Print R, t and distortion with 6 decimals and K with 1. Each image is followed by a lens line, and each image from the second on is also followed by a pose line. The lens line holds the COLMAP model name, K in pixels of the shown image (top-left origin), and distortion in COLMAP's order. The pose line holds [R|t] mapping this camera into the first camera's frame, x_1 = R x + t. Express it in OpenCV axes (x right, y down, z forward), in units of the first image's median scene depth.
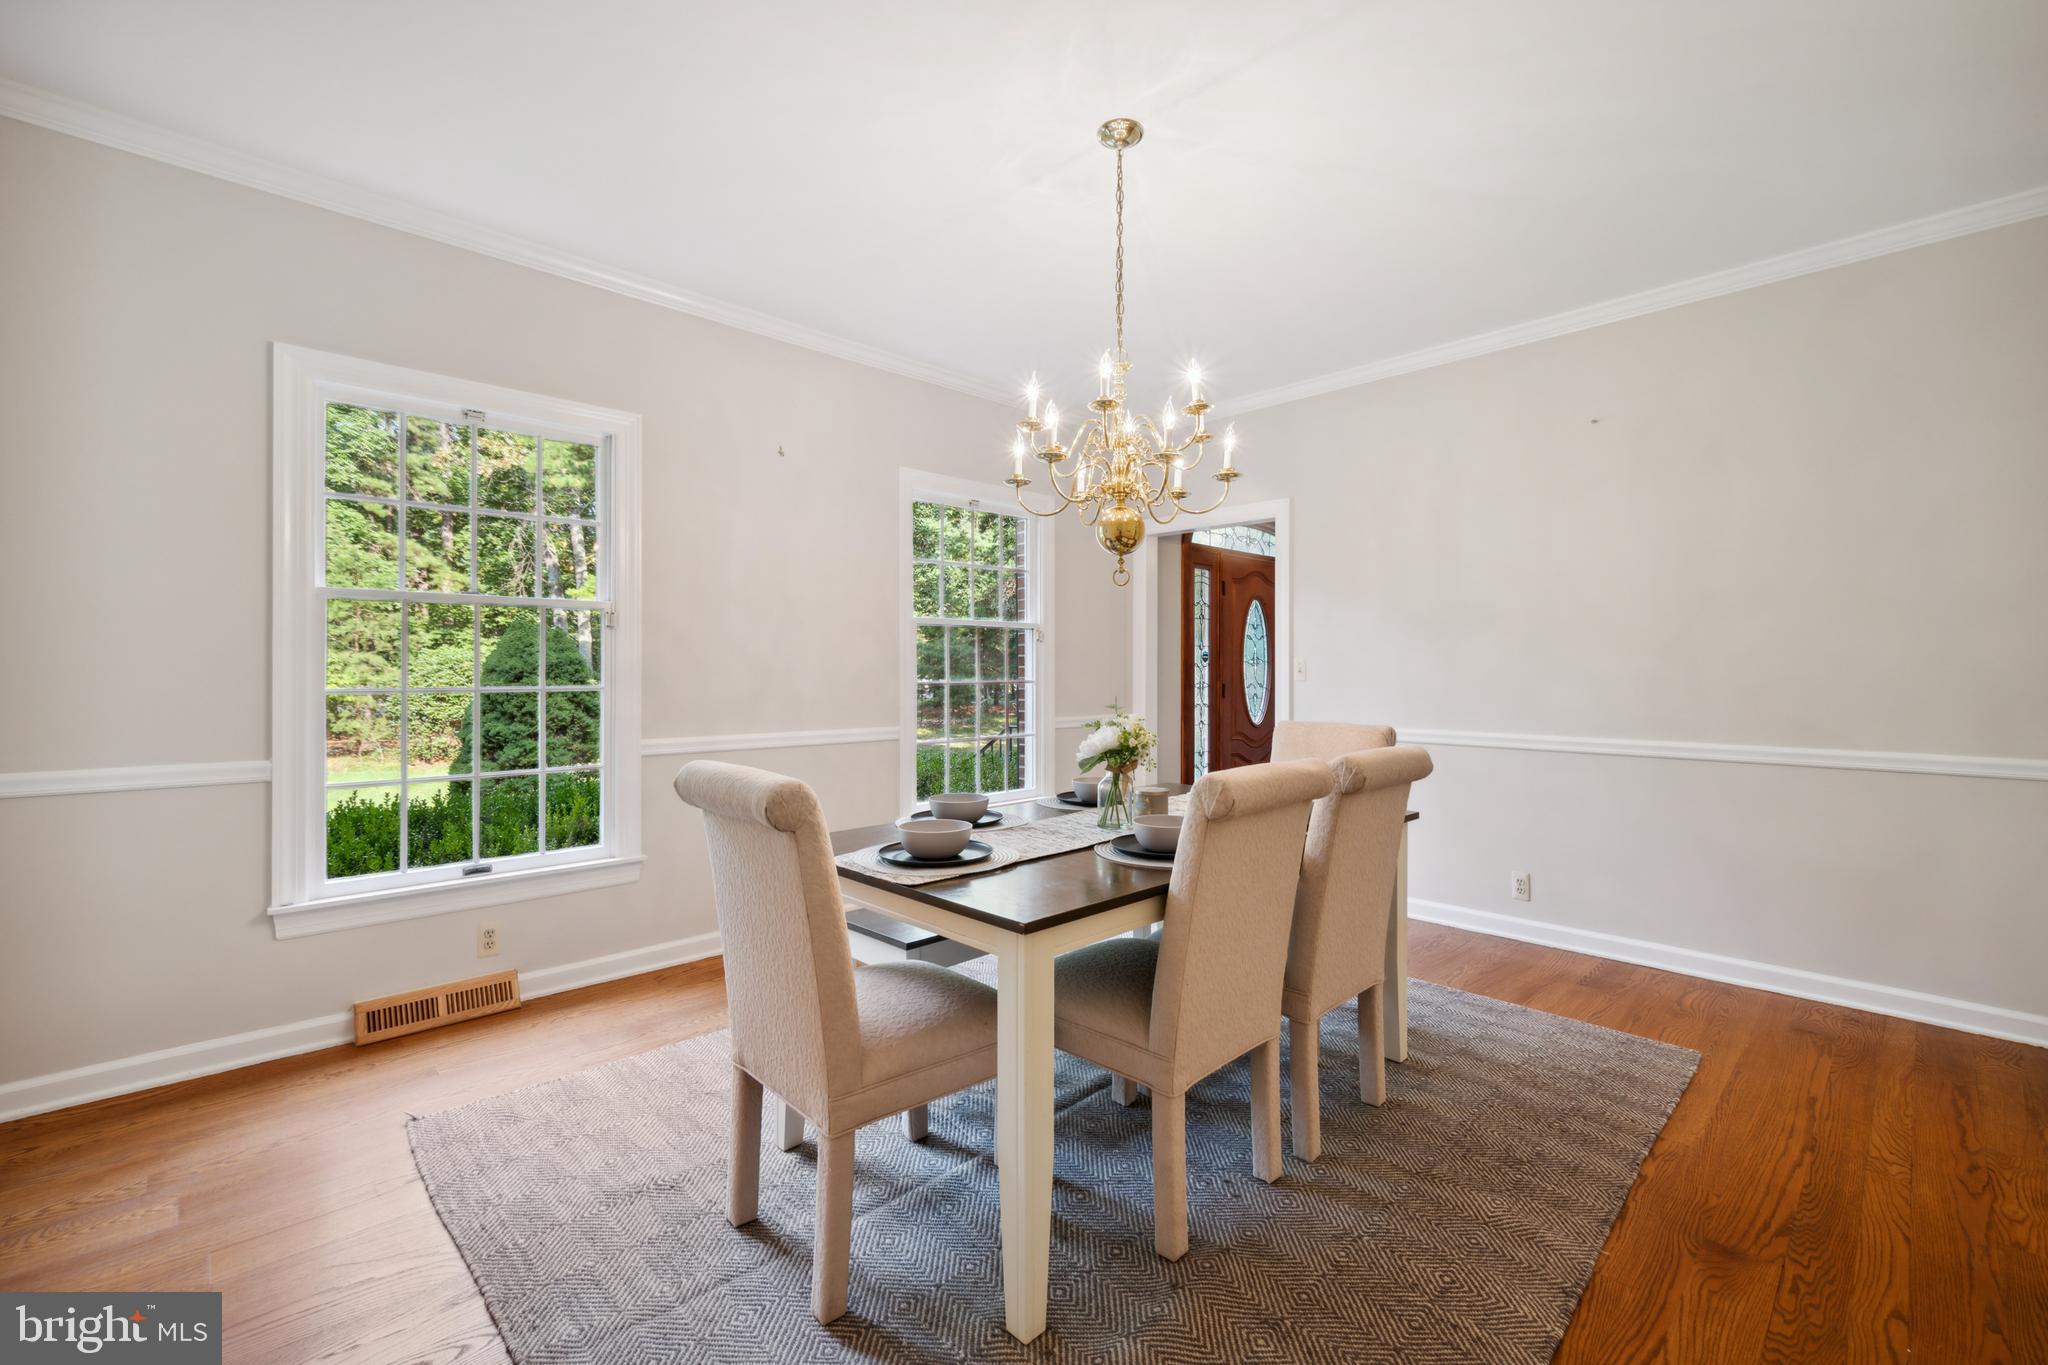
lens RADIAL K [[864.4, 0, 1014.2], [0, 864.4, 672.6], [0, 0, 1]] dist [-0.001845, -0.000026]
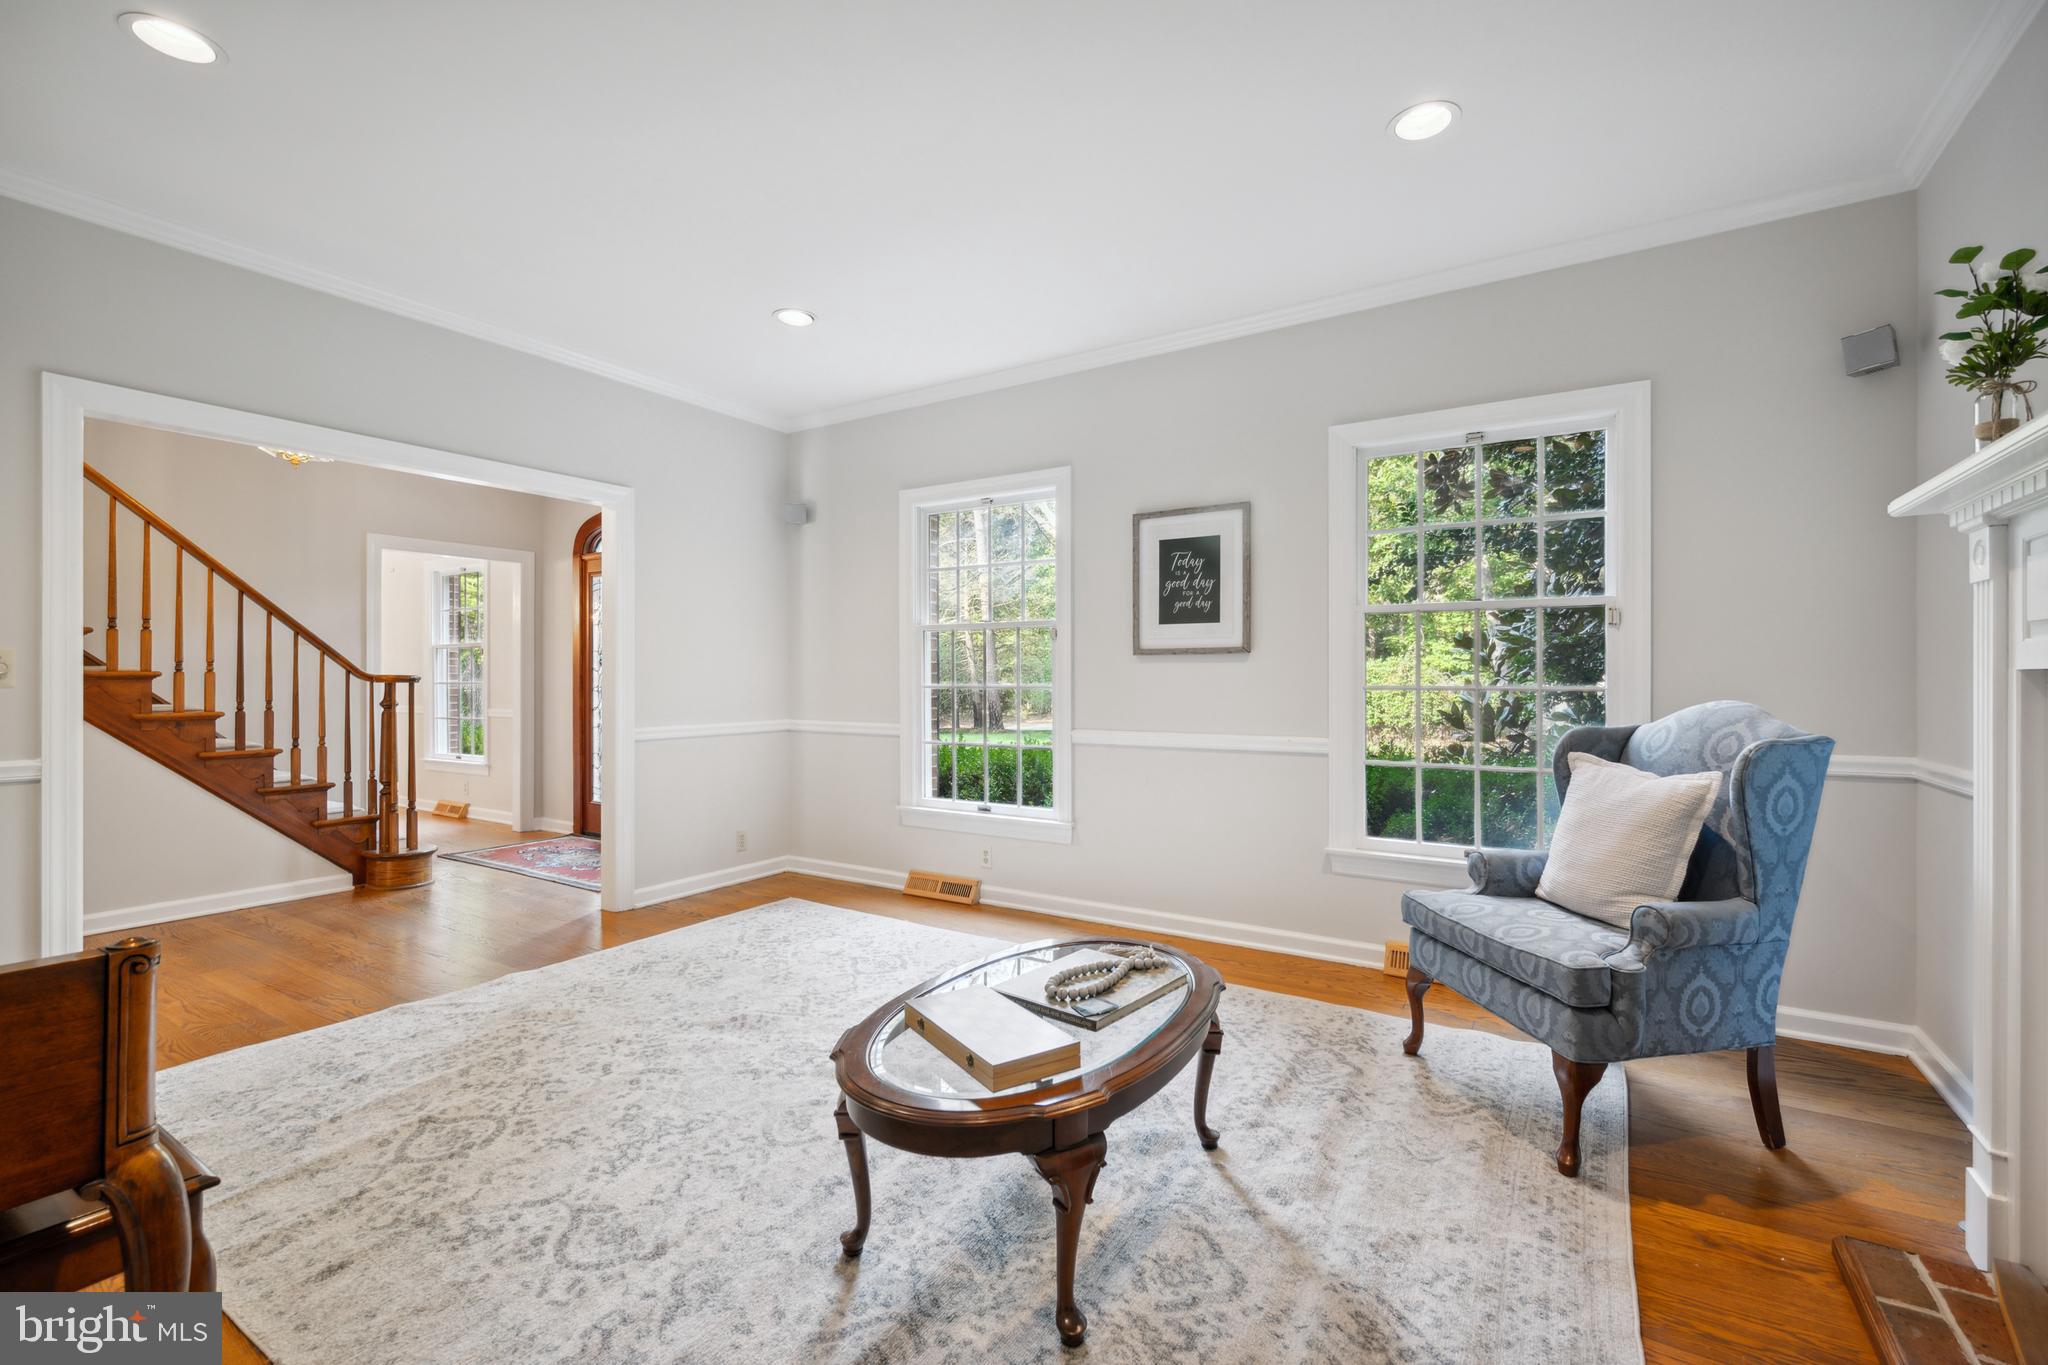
lens RADIAL K [[864.4, 0, 1014.2], [0, 864.4, 672.6], [0, 0, 1]] dist [-0.001845, -0.000026]
pose [[0.243538, -0.004342, -0.969882, 0.847666], [0.002465, 0.999990, -0.003857, -0.000144], [0.969888, -0.001451, 0.243546, 0.698843]]
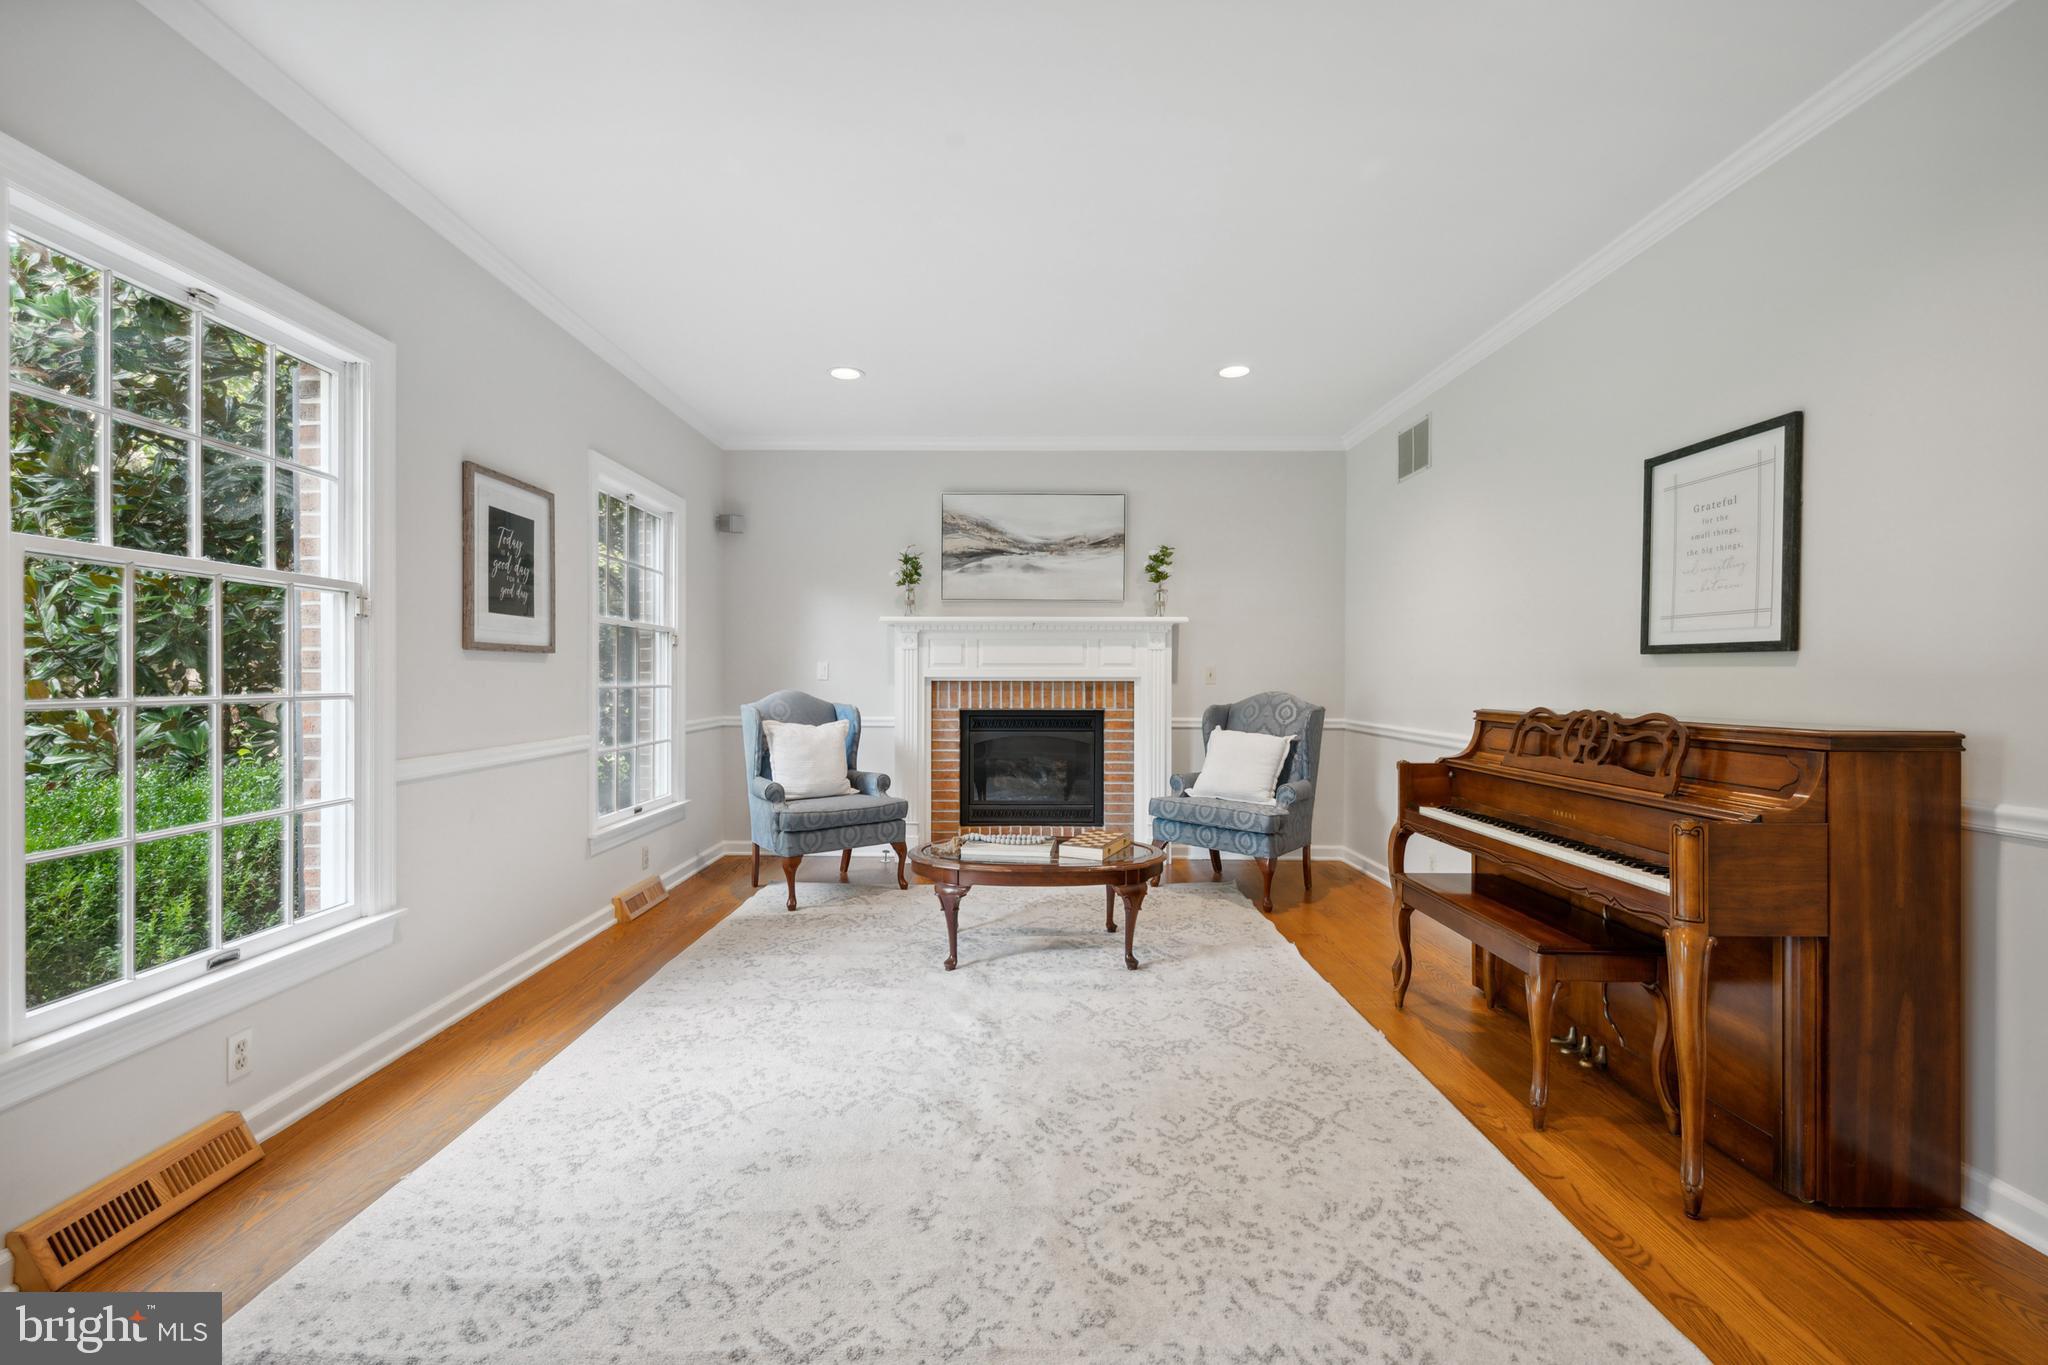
lens RADIAL K [[864.4, 0, 1014.2], [0, 864.4, 672.6], [0, 0, 1]] dist [-0.001845, -0.000026]
pose [[0.684195, 0.005654, 0.729278, -0.702910], [-0.004275, 0.999984, -0.003742, -0.003737], [-0.729287, -0.000557, 0.684208, 0.057604]]
